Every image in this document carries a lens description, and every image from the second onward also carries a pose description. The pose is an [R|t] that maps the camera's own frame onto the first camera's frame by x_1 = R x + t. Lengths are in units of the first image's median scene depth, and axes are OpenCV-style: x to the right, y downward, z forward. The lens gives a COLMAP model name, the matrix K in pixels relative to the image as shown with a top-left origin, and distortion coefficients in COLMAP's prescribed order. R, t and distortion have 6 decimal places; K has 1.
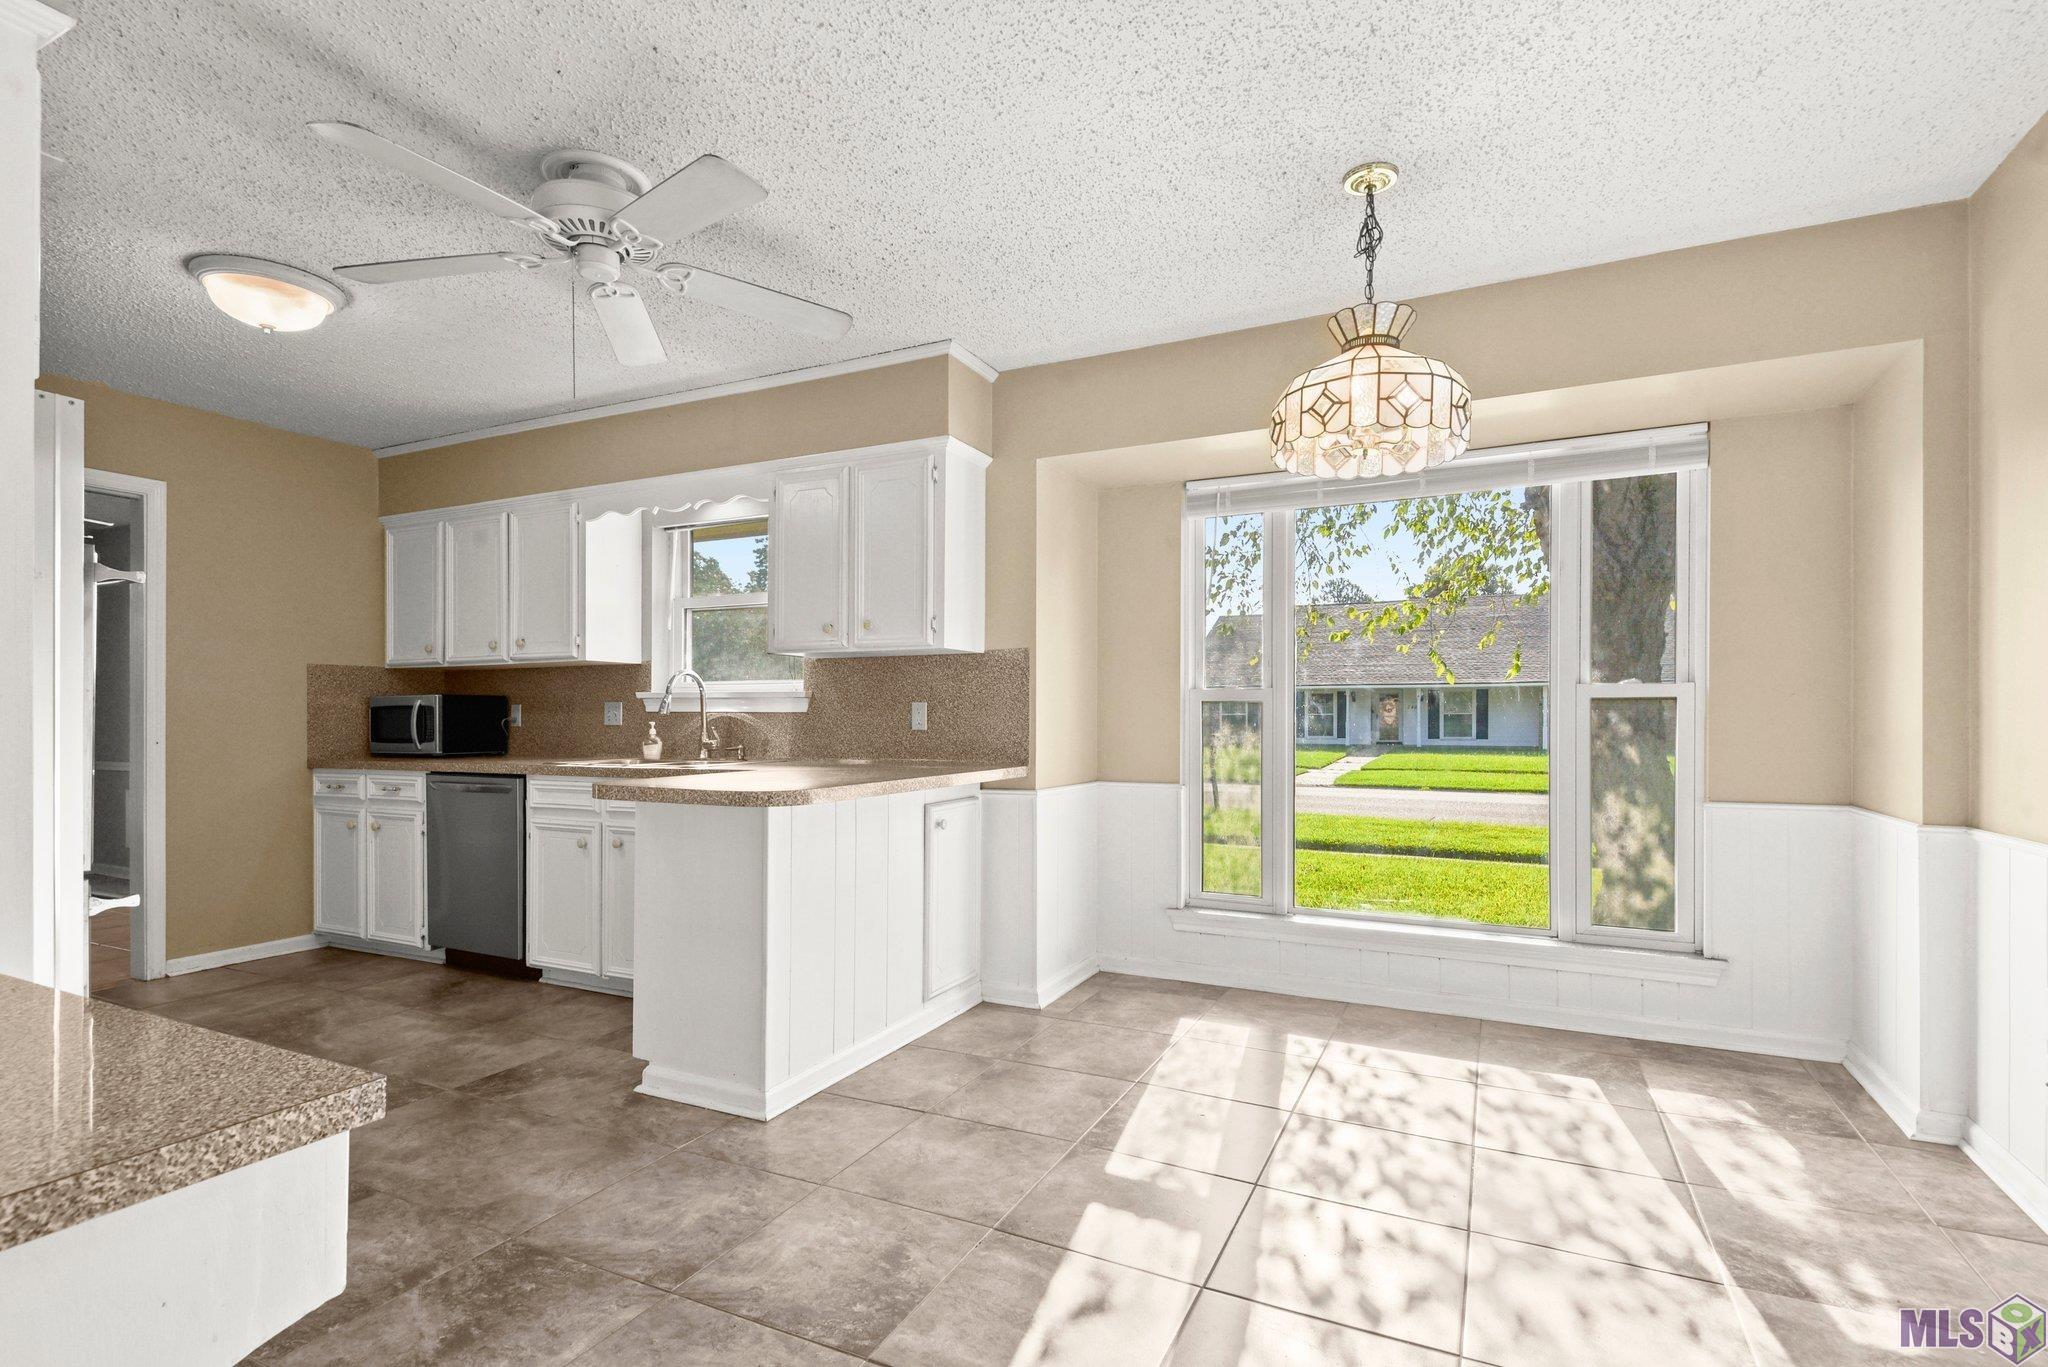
lens RADIAL K [[962.5, 0, 1021.5], [0, 962.5, 724.5], [0, 0, 1]] dist [0.000133, 0.000085]
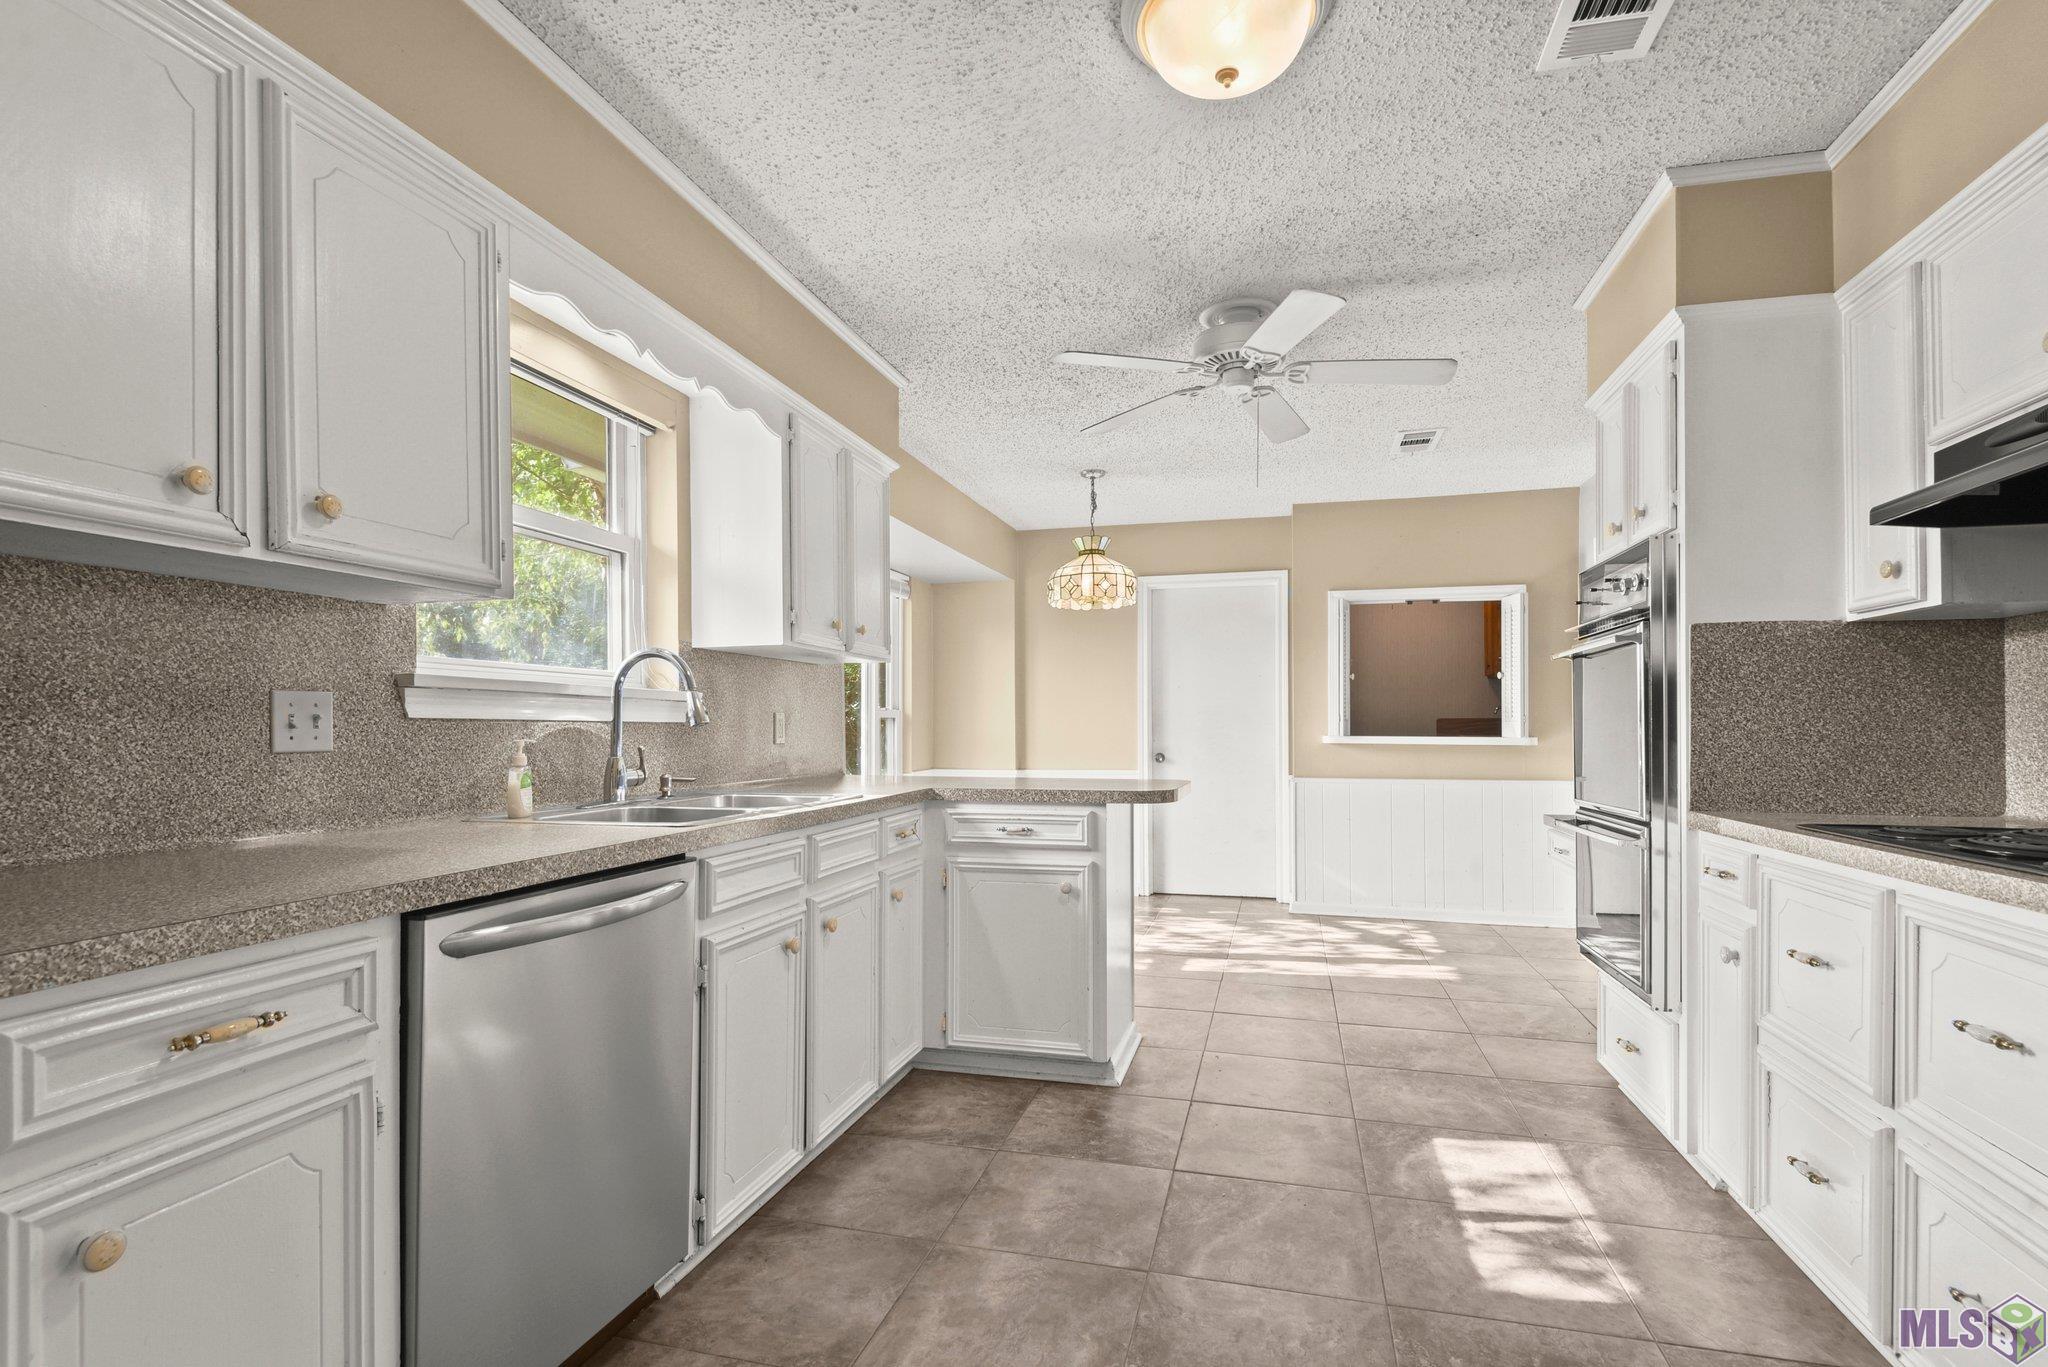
lens RADIAL K [[962.5, 0, 1021.5], [0, 962.5, 724.5], [0, 0, 1]] dist [0.000133, 0.000085]
pose [[-0.182668, 0.001177, 0.983174, -1.380717], [0.004312, 0.999991, -0.000396, -0.013554], [-0.983165, 0.004167, -0.182672, 1.262487]]
